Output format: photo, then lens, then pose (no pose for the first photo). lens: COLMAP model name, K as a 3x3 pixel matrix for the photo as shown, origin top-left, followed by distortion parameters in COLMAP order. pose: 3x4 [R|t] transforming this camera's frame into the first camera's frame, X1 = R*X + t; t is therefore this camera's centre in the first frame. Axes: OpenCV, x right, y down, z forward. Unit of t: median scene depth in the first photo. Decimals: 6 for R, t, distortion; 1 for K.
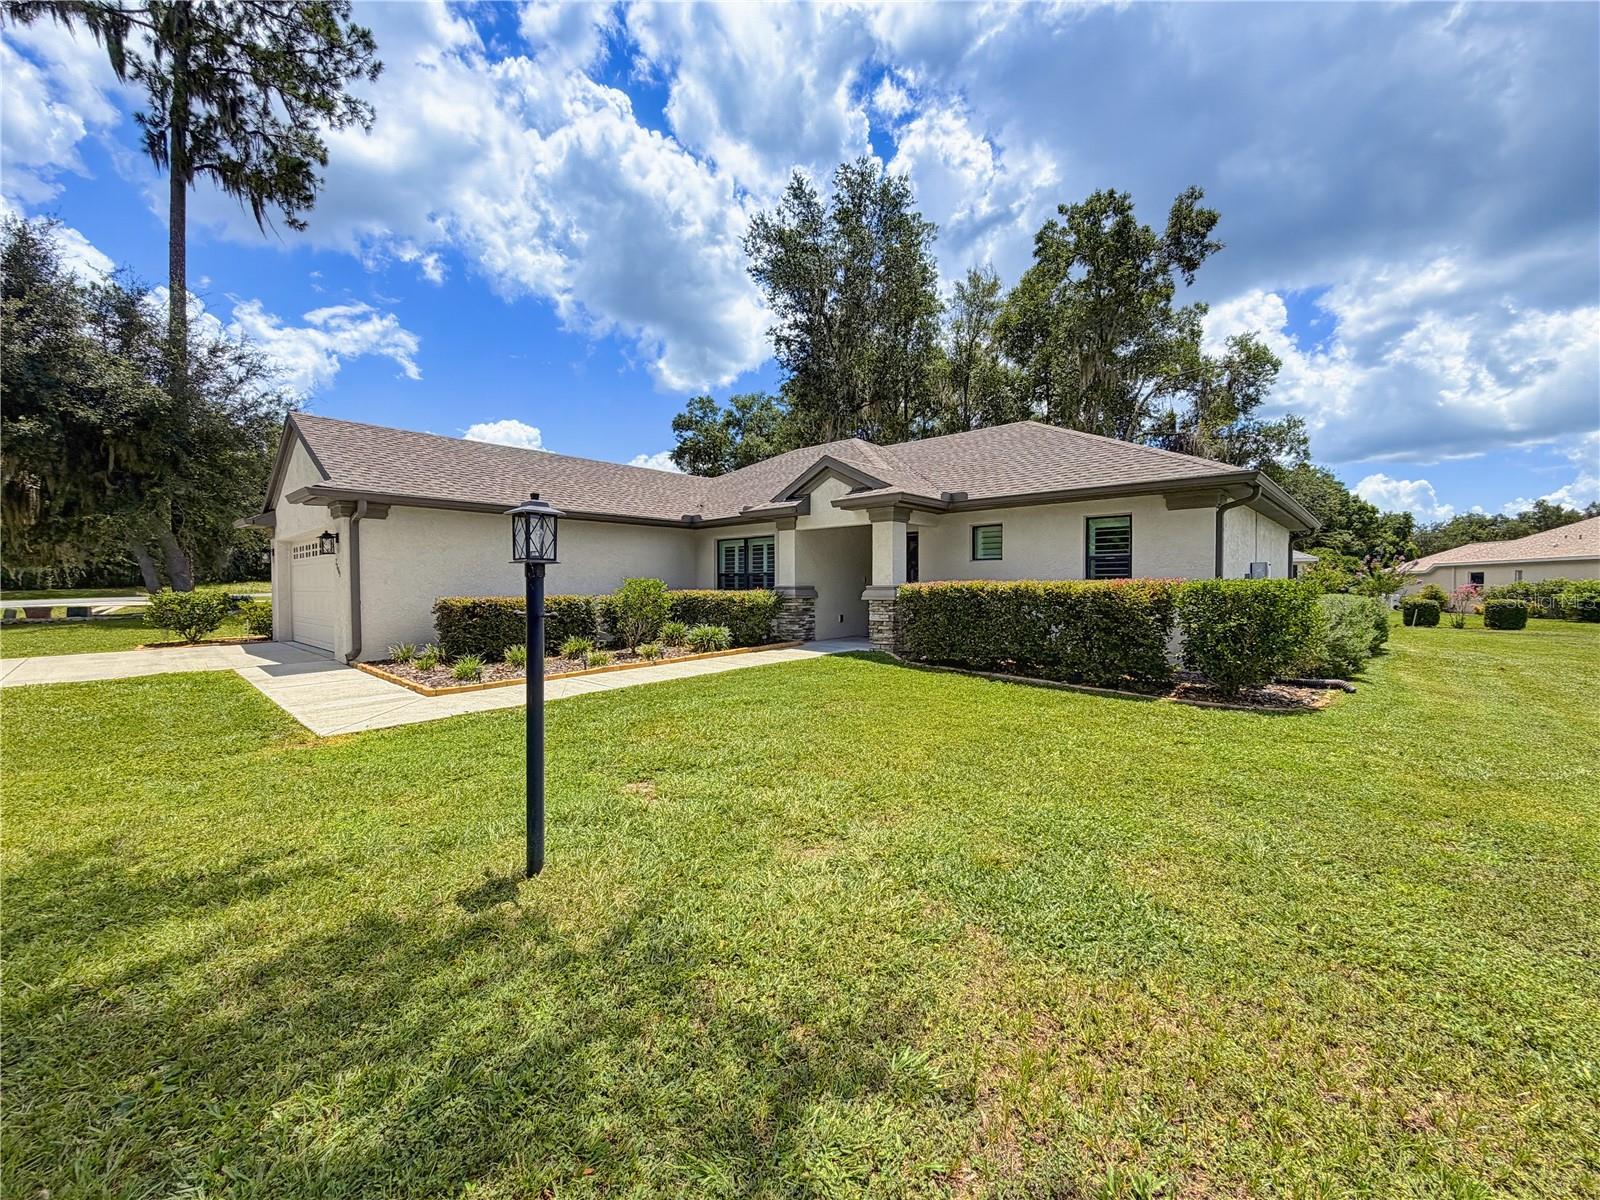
lens RADIAL K [[636.7, 0, 829.6], [0, 636.7, 629.5], [0, 0, 1]] dist [0.007597, -0.002381]
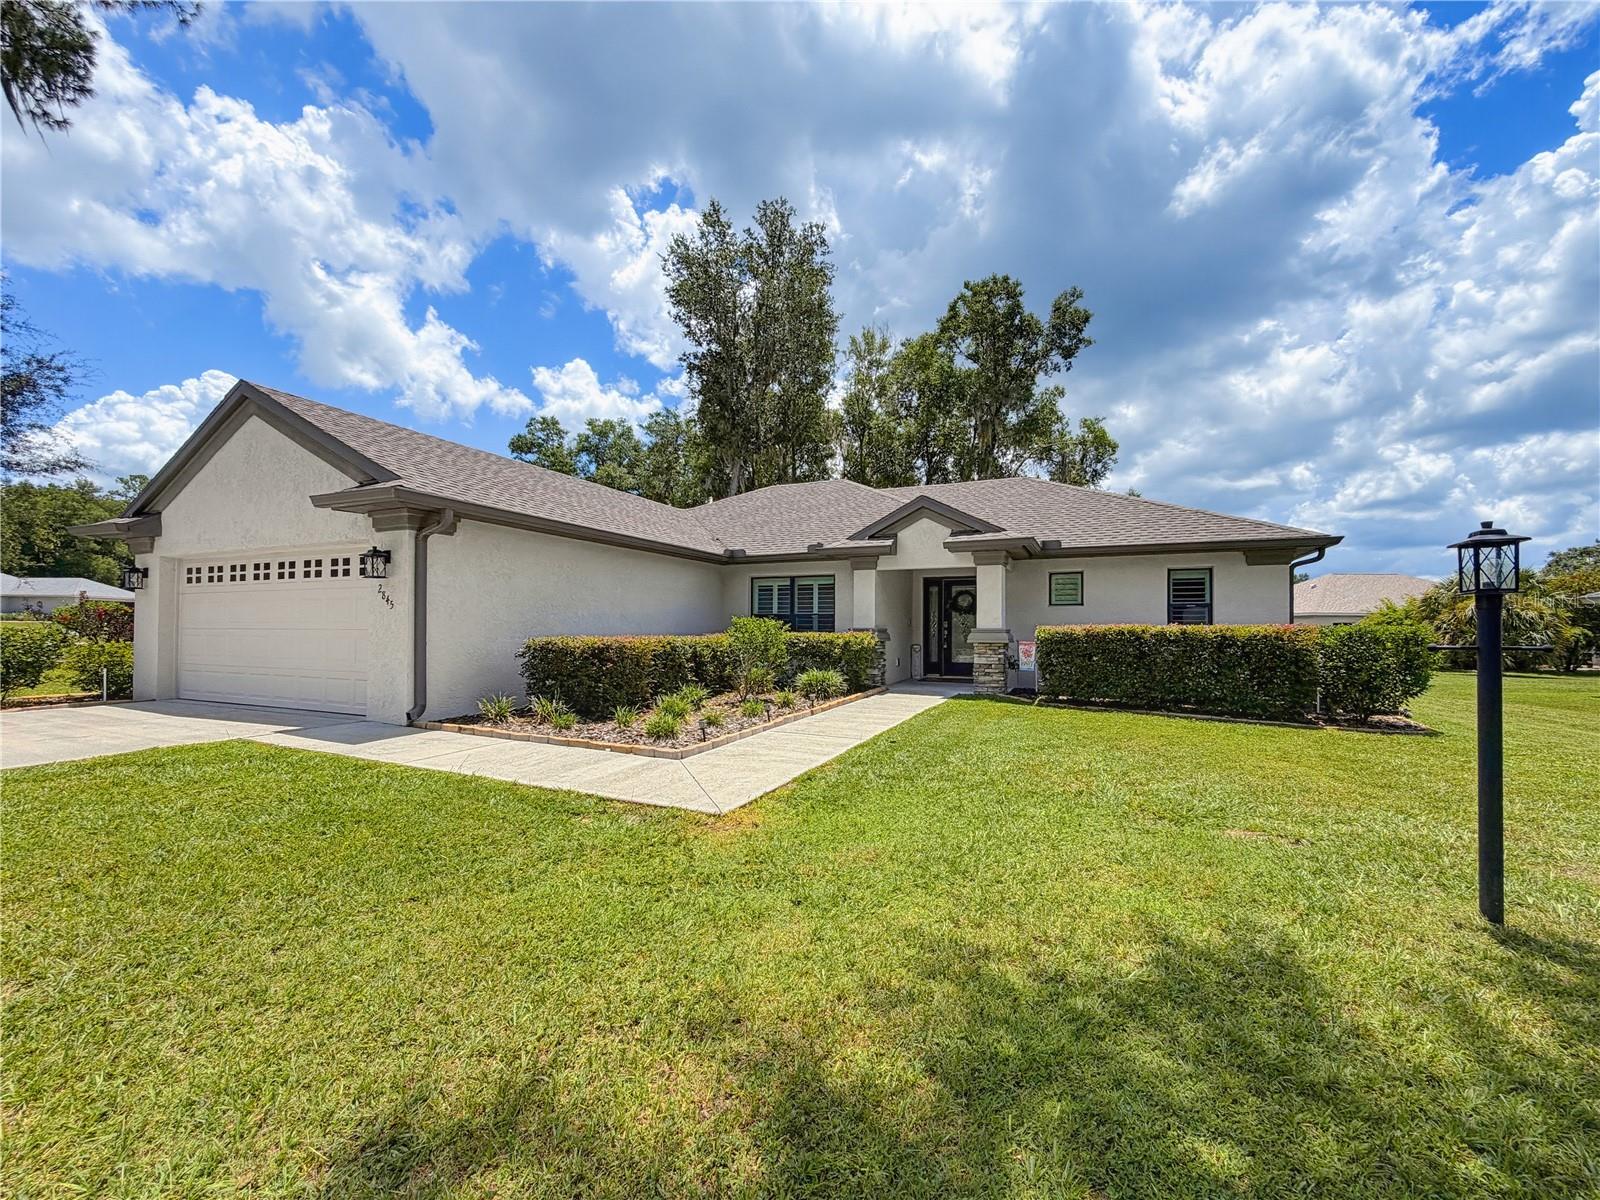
lens RADIAL K [[636.7, 0, 817.6], [0, 636.7, 660.0], [0, 0, 1]] dist [0.007597, -0.002381]
pose [[0.951237, -0.004584, 0.308427, -0.388064], [0.010932, 0.999762, -0.018856, -0.002542], [-0.308267, 0.021309, 0.951061, 0.101895]]
